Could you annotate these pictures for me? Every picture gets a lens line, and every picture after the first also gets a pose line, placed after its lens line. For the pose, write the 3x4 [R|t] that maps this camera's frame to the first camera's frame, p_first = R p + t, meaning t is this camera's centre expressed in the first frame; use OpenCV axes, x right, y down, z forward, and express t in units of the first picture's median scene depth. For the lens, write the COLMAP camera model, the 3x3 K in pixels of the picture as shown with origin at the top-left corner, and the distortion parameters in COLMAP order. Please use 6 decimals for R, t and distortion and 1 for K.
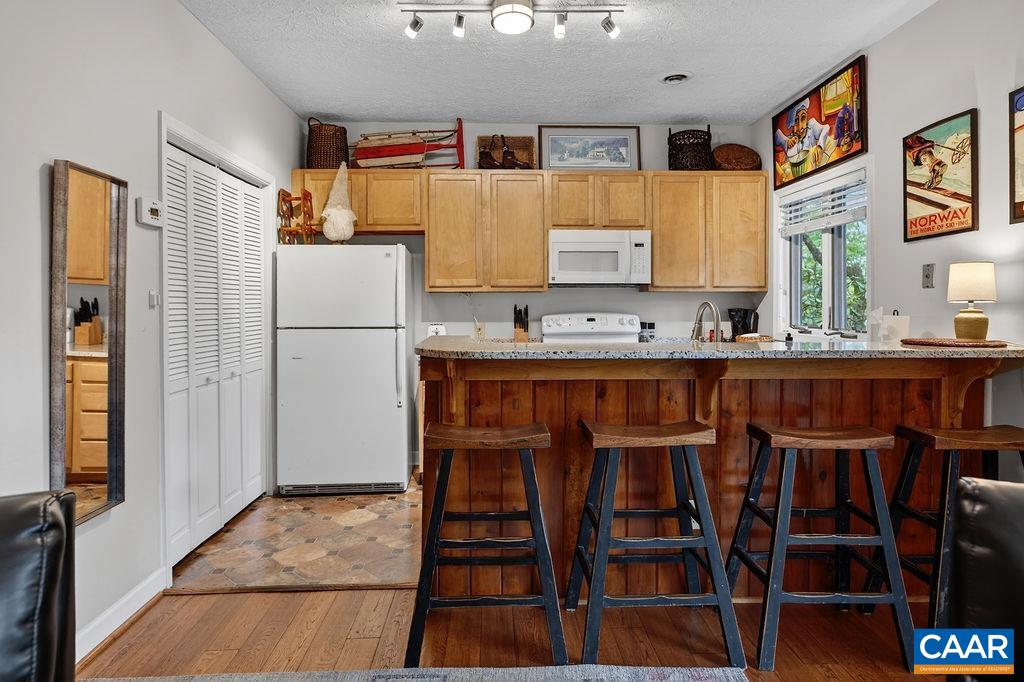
lens RADIAL K [[580.8, 0, 505.1], [0, 580.8, 302.7], [0, 0, 1]] dist [0.000969, 0.000269]
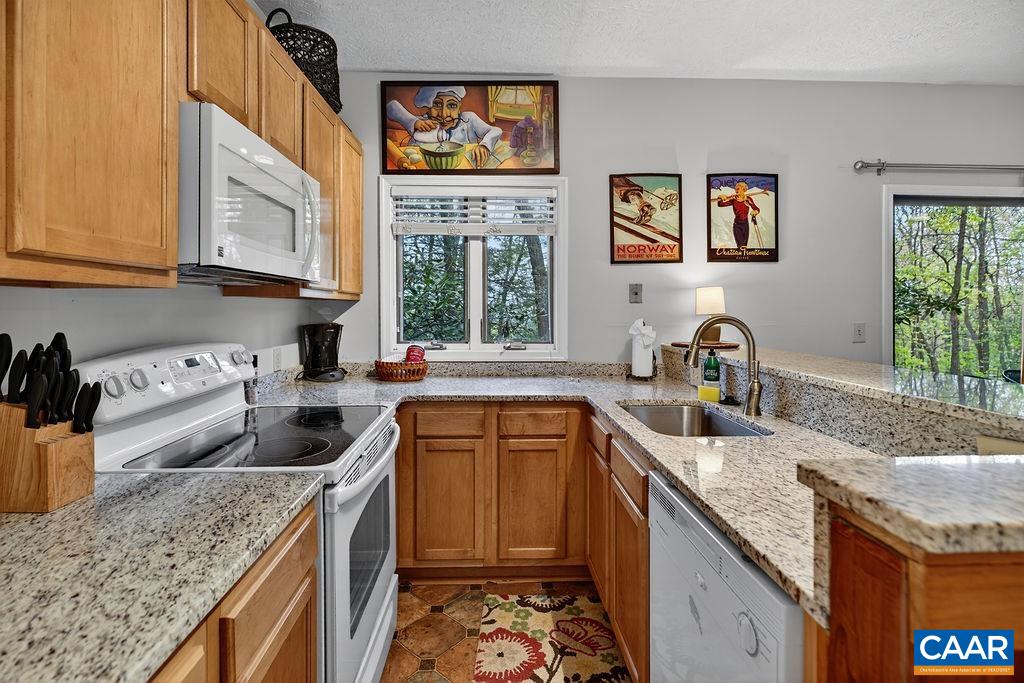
lens RADIAL K [[488.0, 0, 504.5], [0, 488.0, 310.5], [0, 0, 1]] dist [-0.003520, -0.000006]
pose [[-0.011818, -0.002179, 0.999928, -0.246489], [0.000392, 0.999998, 0.002184, -0.008842], [-0.999930, 0.000418, -0.011818, 1.005830]]
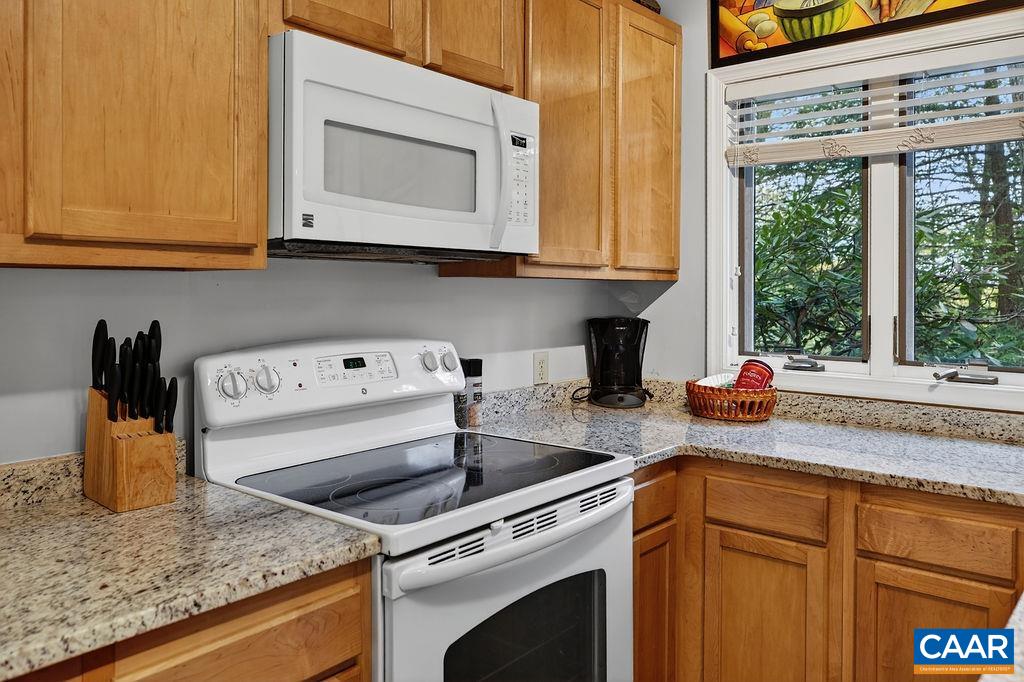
lens RADIAL K [[786.4, 0, 511.0], [0, 786.4, 299.0], [0, 0, 1]] dist [-0.000147, -0.000009]
pose [[0.657009, -0.002726, 0.753877, -0.148834], [-0.006363, 0.999938, 0.009161, -0.011950], [-0.753856, -0.010816, 0.656951, 0.839429]]
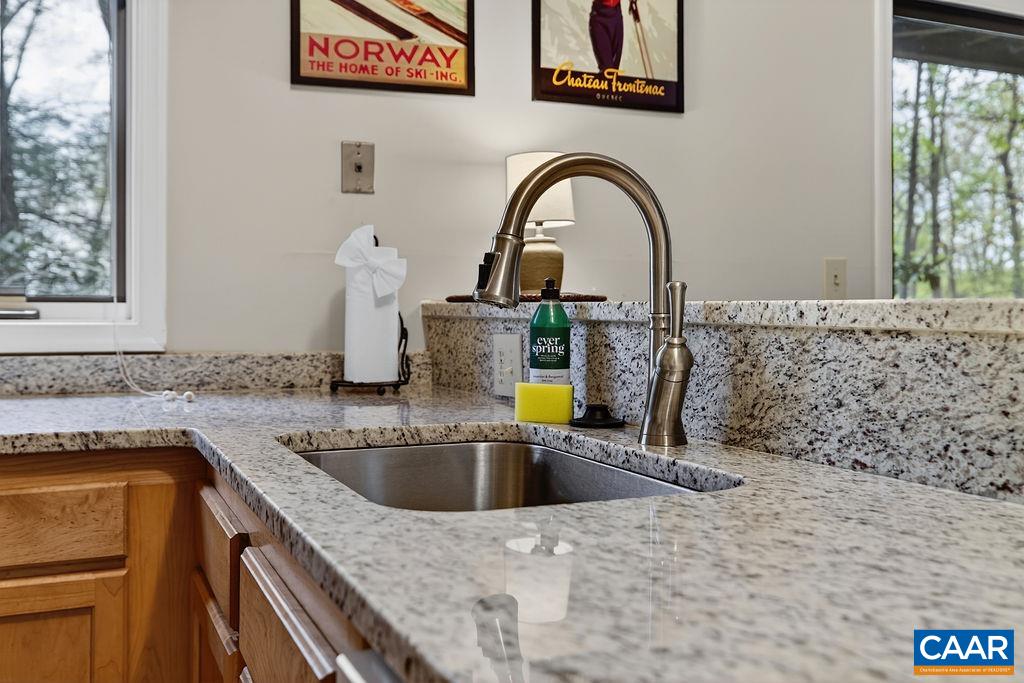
lens RADIAL K [[1006.7, 0, 502.6], [0, 1006.7, 294.9], [0, 0, 1]] dist [-0.012429, 0.000000]
pose [[-0.380057, 0.011025, 0.924897, -0.053143], [-0.001118, 0.999923, -0.012378, 0.052268], [-0.924962, -0.005739, -0.380016, 0.932321]]
